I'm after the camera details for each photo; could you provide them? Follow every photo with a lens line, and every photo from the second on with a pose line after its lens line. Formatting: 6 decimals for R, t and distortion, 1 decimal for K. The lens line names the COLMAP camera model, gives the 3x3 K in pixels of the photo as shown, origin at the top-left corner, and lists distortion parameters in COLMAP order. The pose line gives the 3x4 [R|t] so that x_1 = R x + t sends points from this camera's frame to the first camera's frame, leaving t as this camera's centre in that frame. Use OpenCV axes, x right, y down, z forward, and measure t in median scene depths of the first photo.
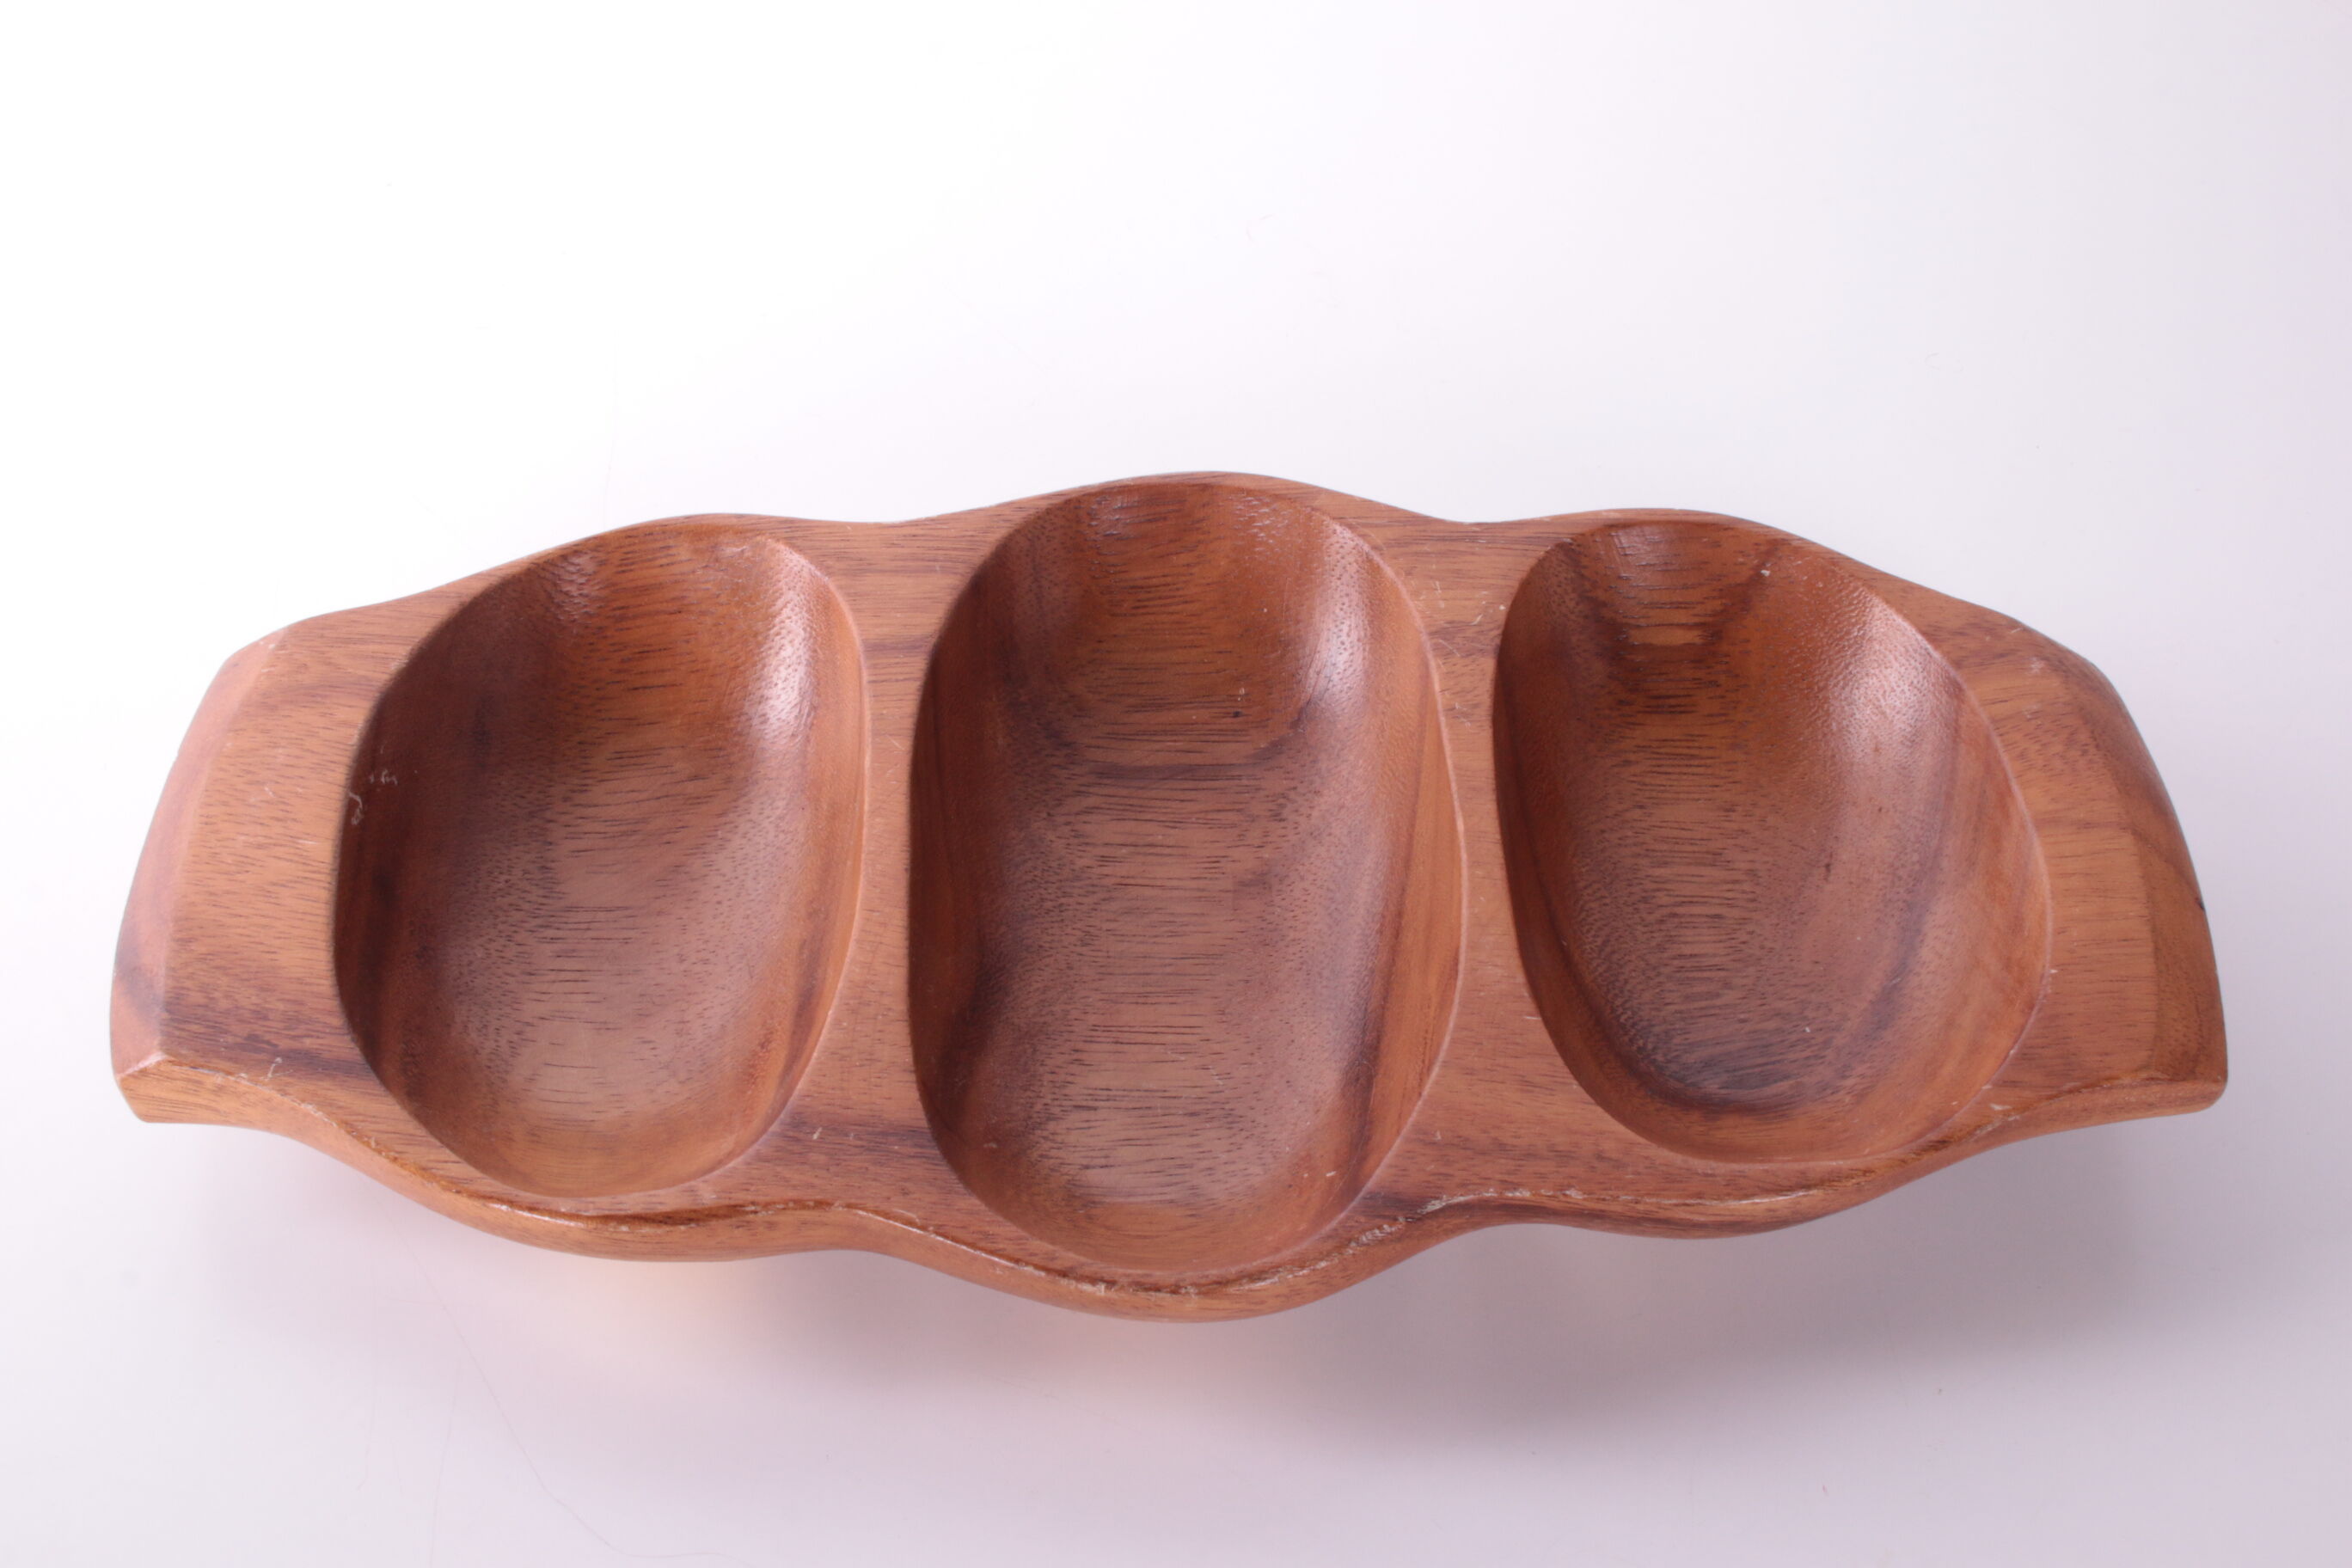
lens RADIAL K [[2939.7, 0, 1176.0], [0, 2939.7, 784.0], [0, 0, 1]] dist [-0.024737, 0.030882]
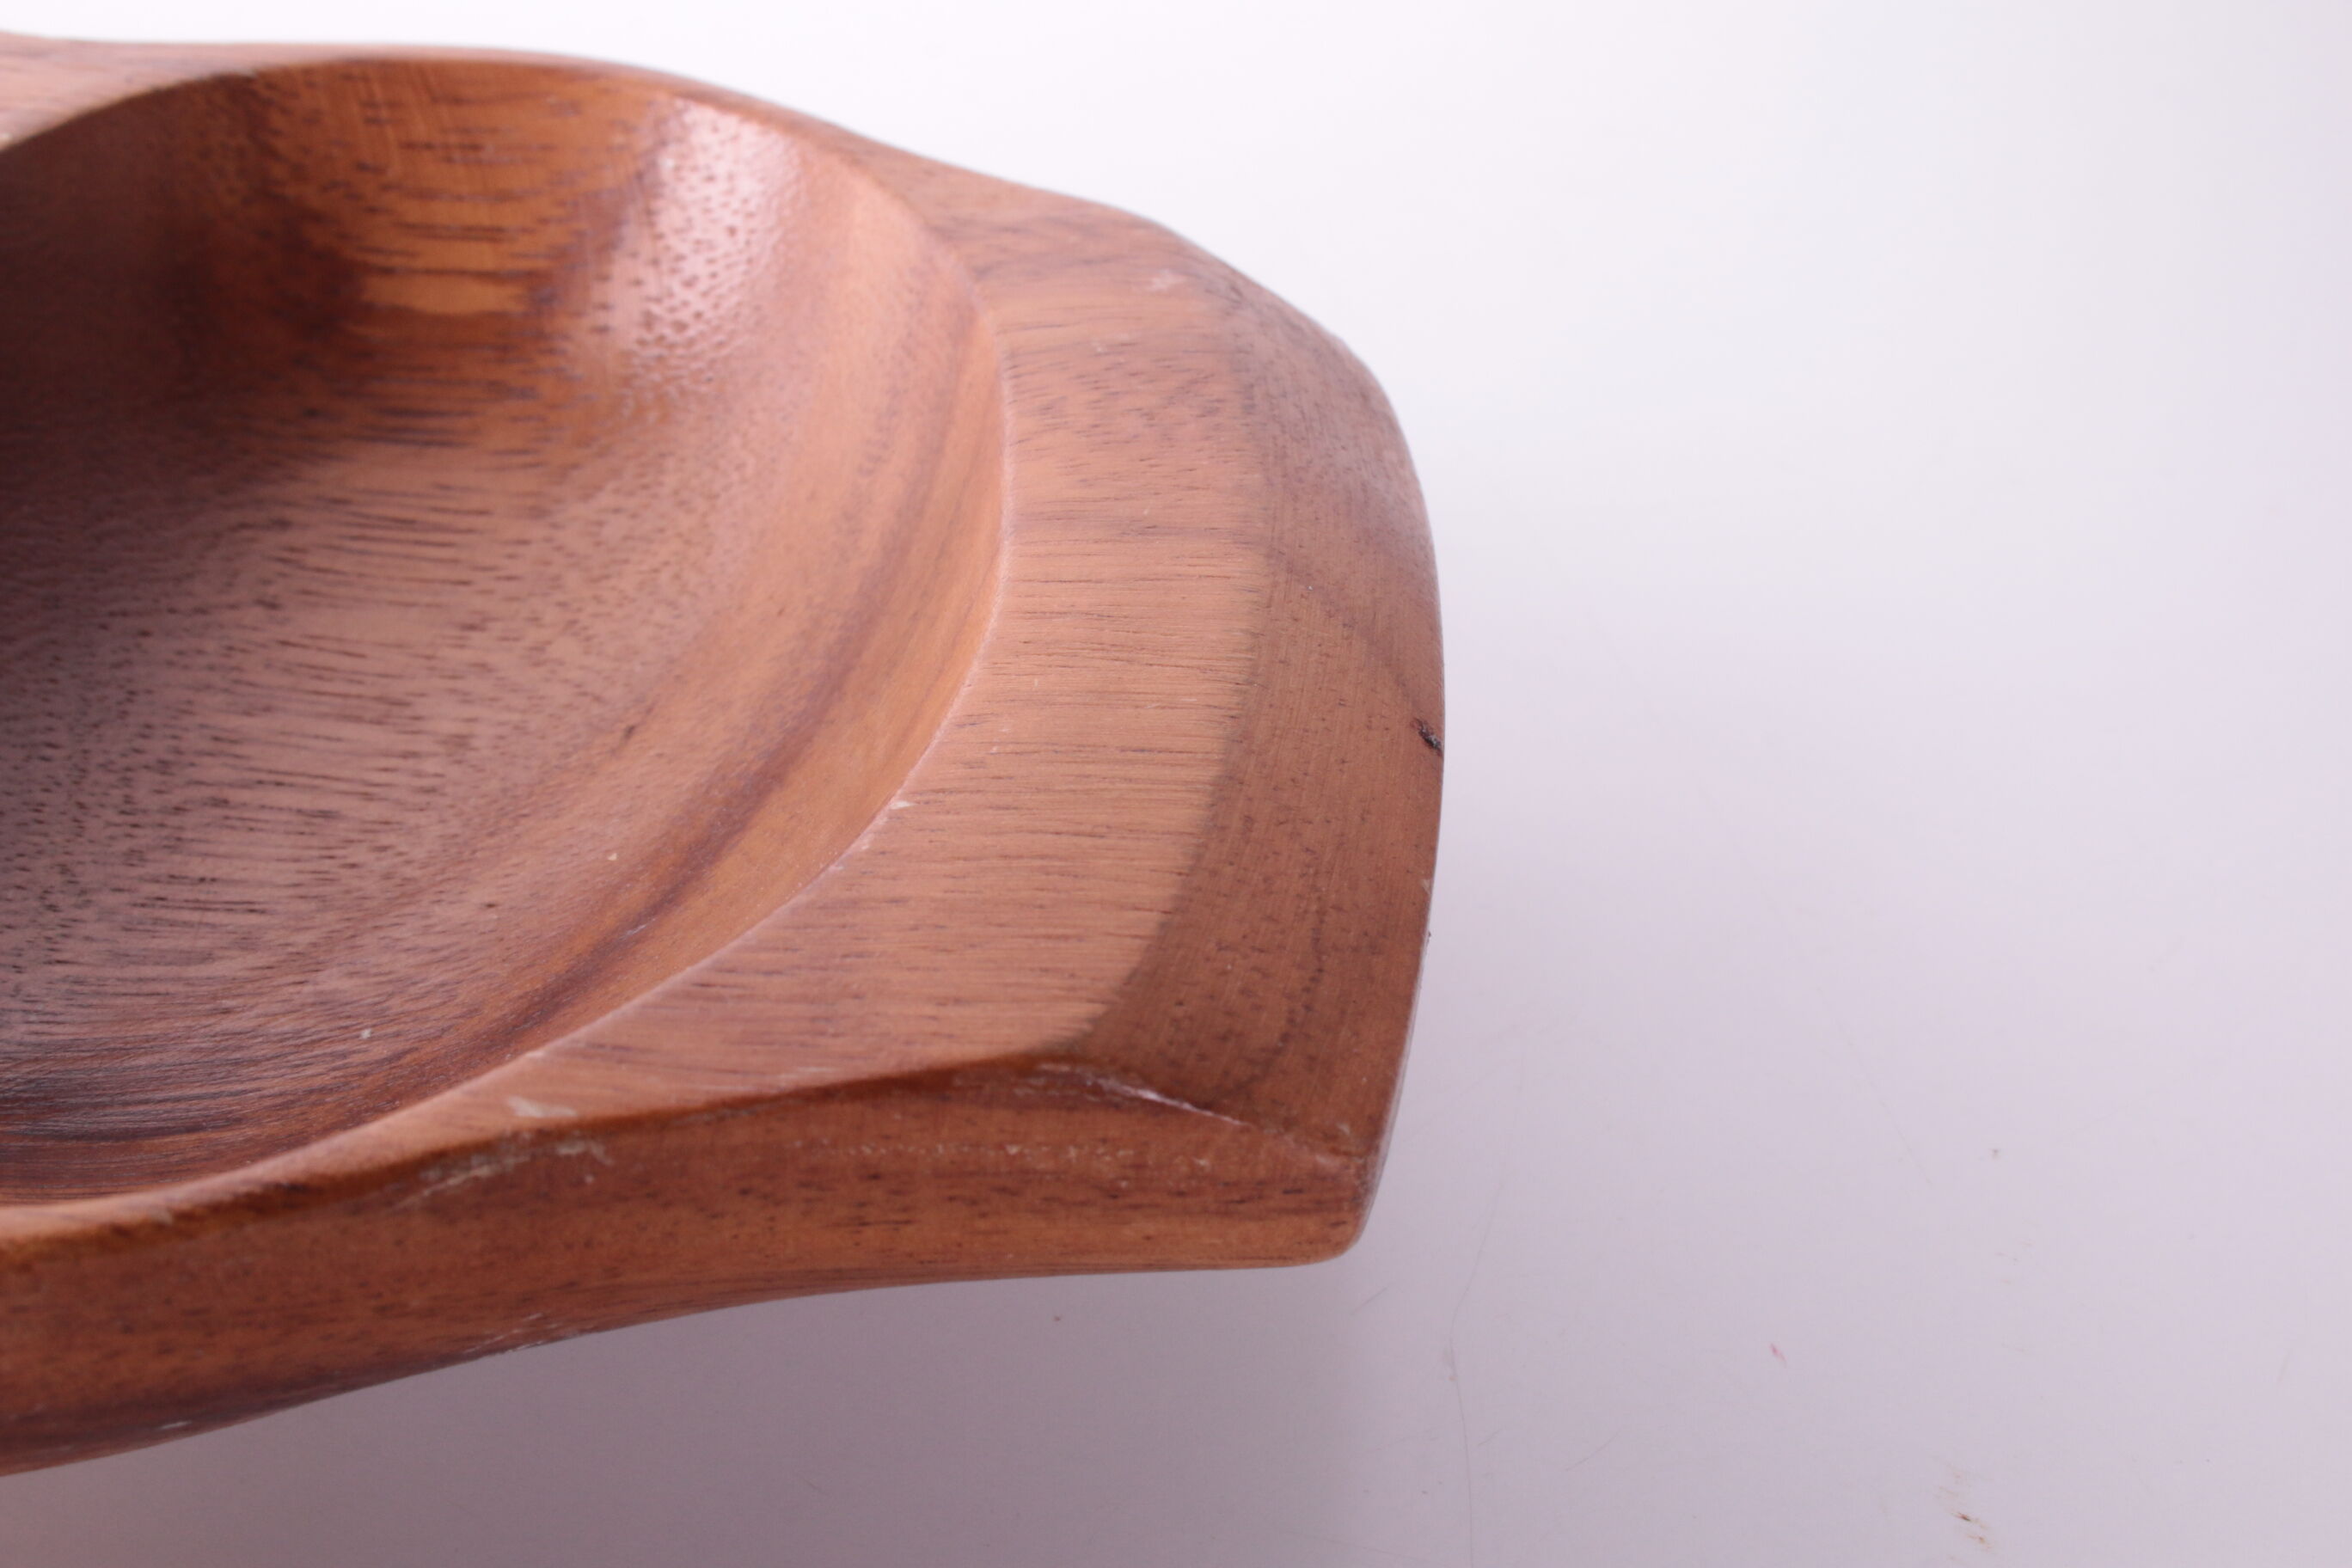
lens RADIAL K [[2865.8, 0, 1023.7], [0, 2865.8, 783.1], [0, 0, 1]] dist [-0.018500, 0.000055]
pose [[0.994496, 0.074231, -0.073939, 0.308717], [-0.090122, 0.965990, -0.242365, 0.127422], [0.053433, 0.247695, 0.967363, 0.627324]]
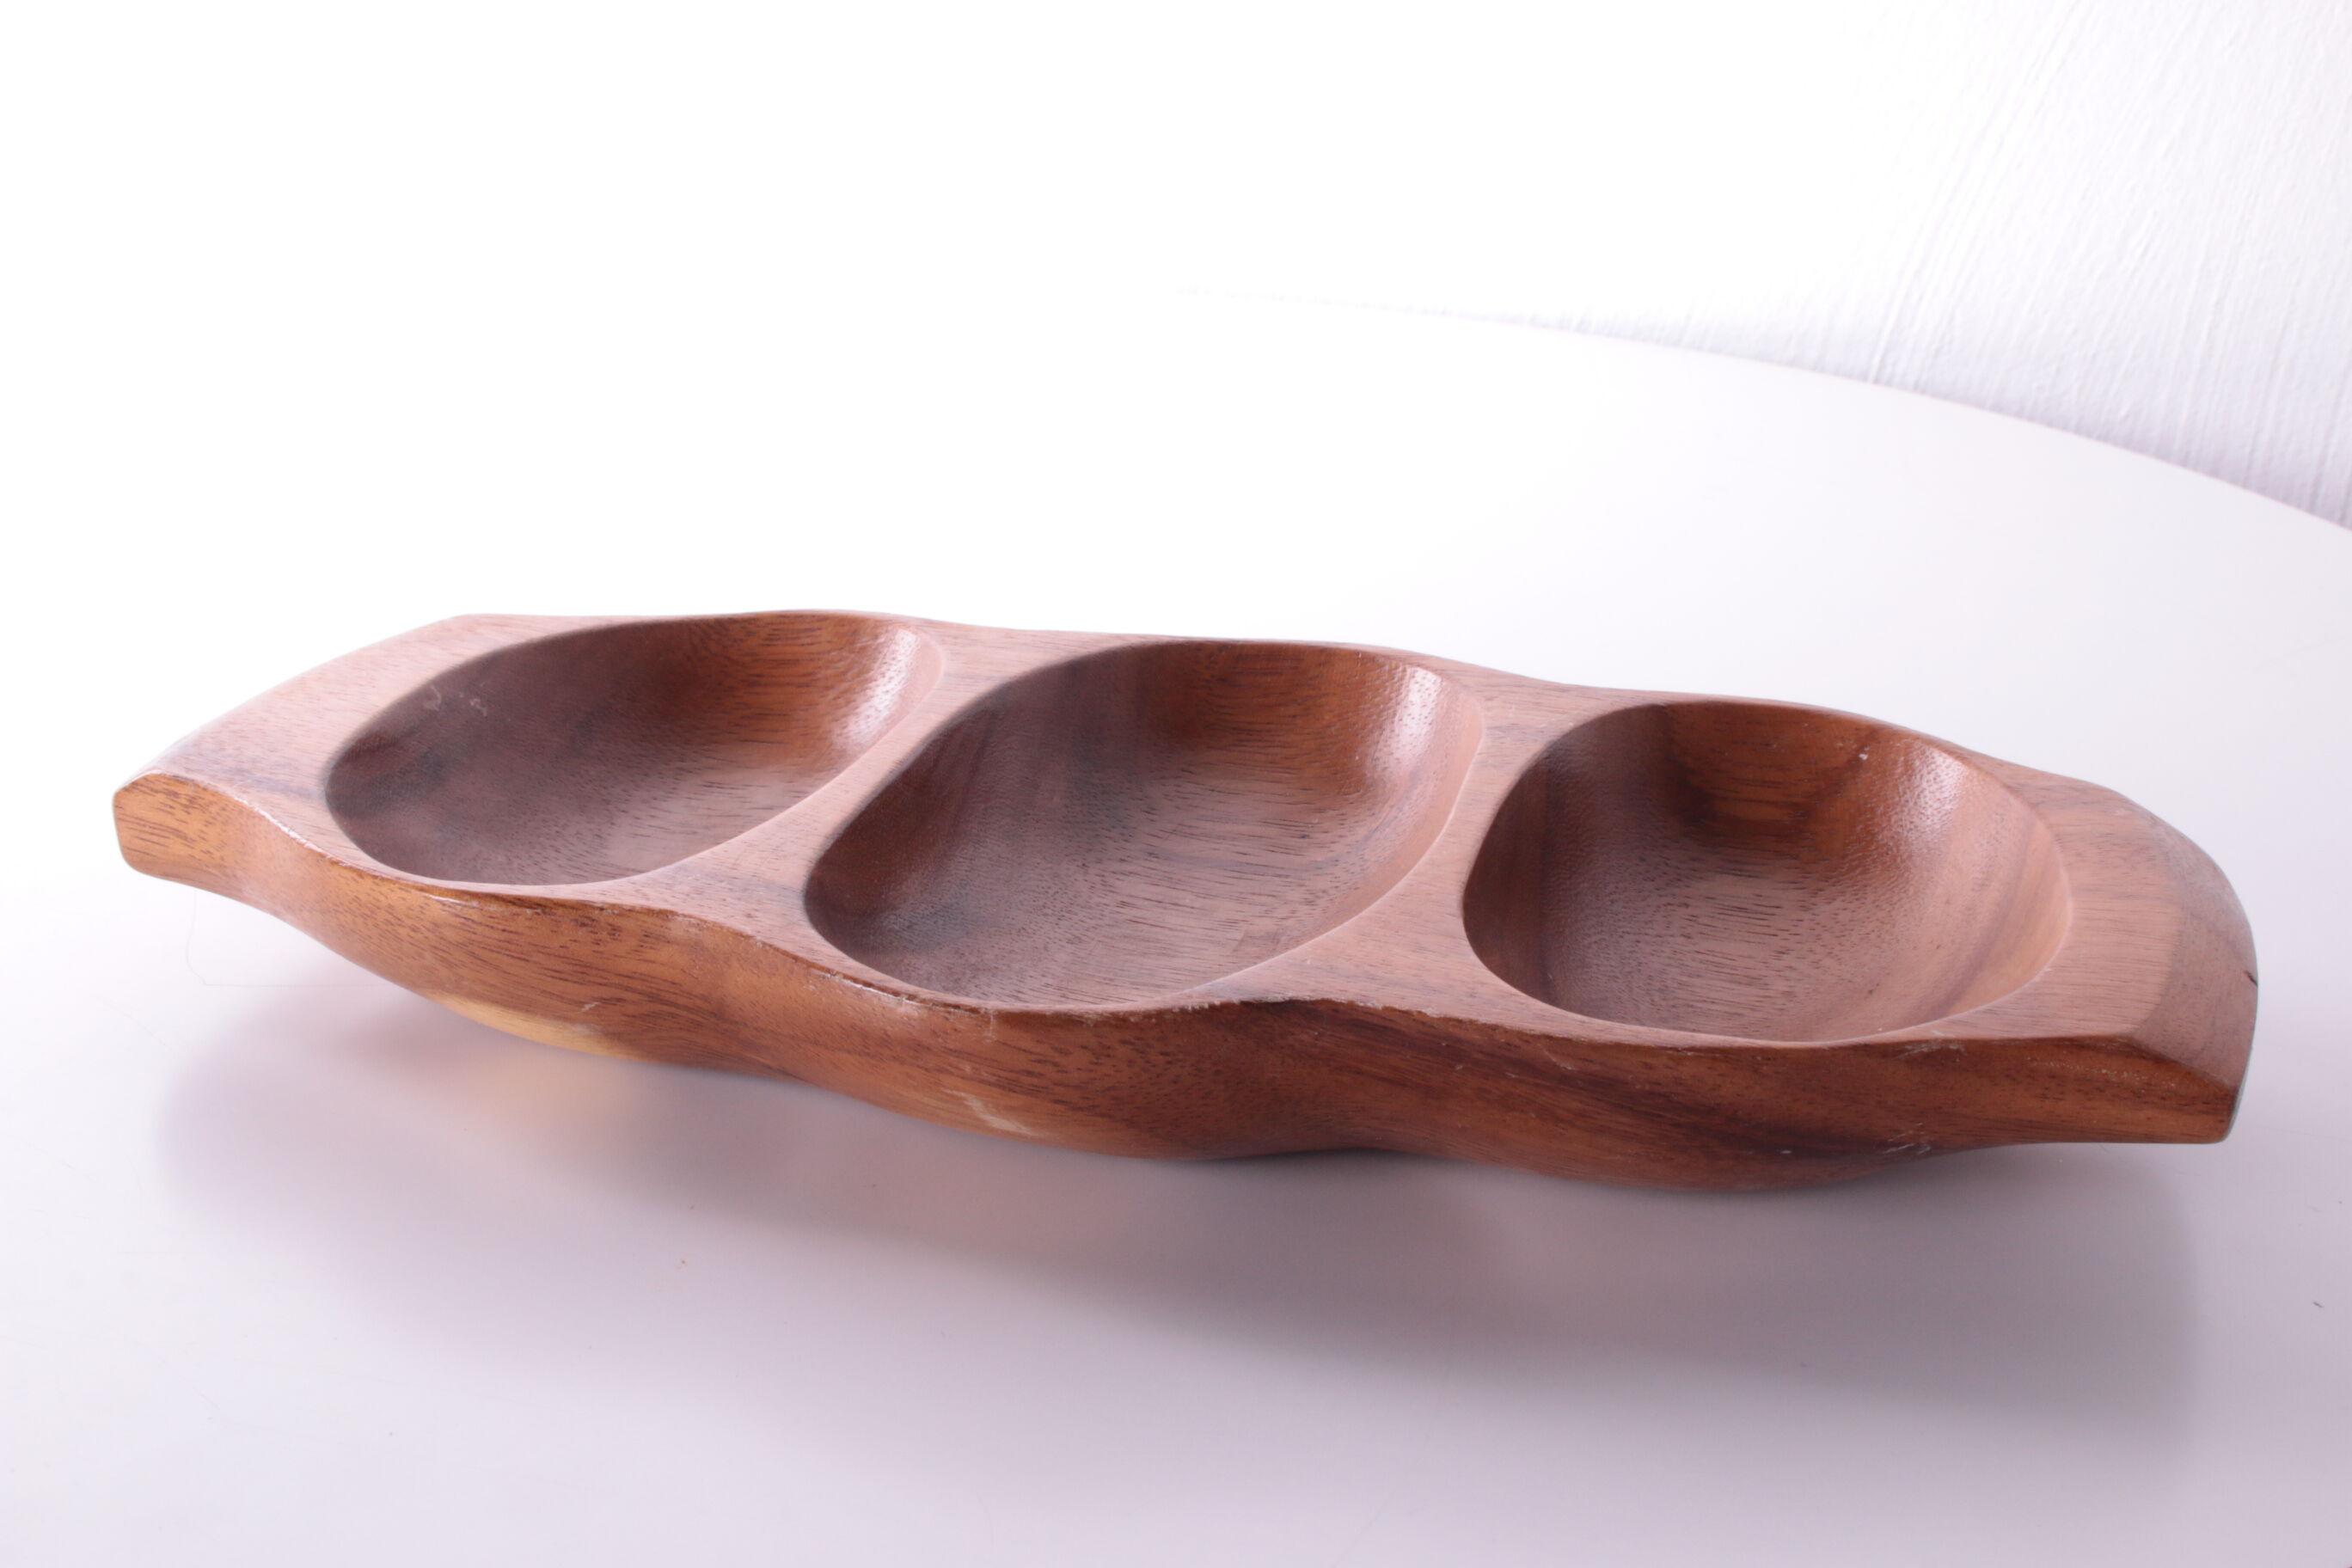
lens RADIAL K [[2939.7, 0, 1176.0], [0, 2939.7, 784.0], [0, 0, 1]] dist [-0.024737, 0.030882]
pose [[0.956601, 0.110894, -0.269475, 0.256324], [-0.225142, 0.868364, -0.441877, 0.426826], [0.185001, 0.483370, 0.855645, 0.151717]]
